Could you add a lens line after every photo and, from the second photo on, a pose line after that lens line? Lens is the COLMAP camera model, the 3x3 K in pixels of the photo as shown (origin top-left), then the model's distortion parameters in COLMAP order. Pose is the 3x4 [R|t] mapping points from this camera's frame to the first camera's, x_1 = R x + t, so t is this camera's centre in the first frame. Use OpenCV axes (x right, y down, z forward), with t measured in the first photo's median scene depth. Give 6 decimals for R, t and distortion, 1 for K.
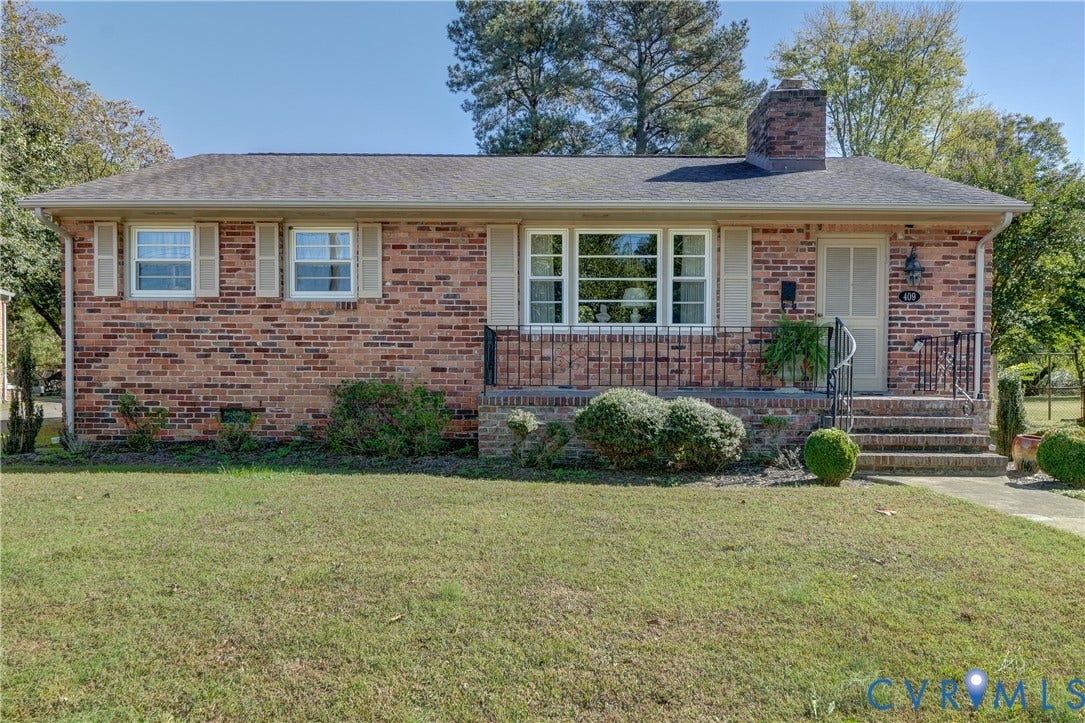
lens RADIAL K [[739.1, 0, 542.5], [0, 739.1, 387.3], [0, 0, 1]] dist [-0.001995, 0.001814]
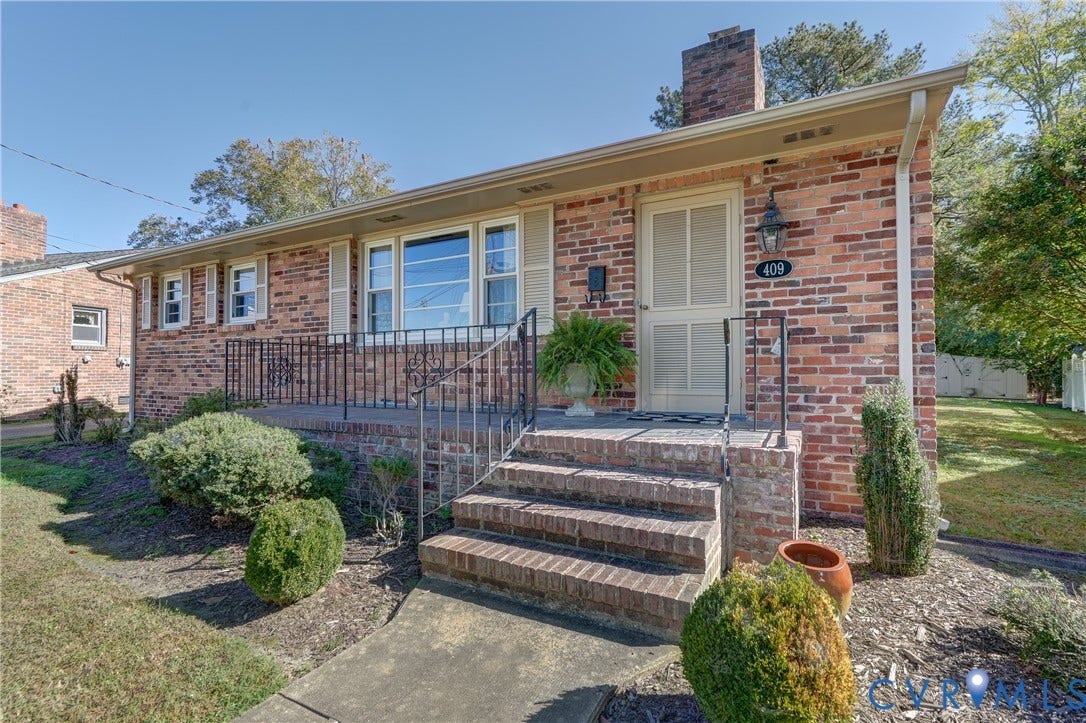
lens RADIAL K [[496.8, 0, 543.2], [0, 496.8, 358.7], [0, 0, 1]] dist [-0.003974, 0.000073]
pose [[0.882893, -0.021018, -0.469104, 0.520169], [0.001210, 0.999096, -0.042486, -0.026416], [0.469573, 0.036942, 0.882120, 0.525331]]
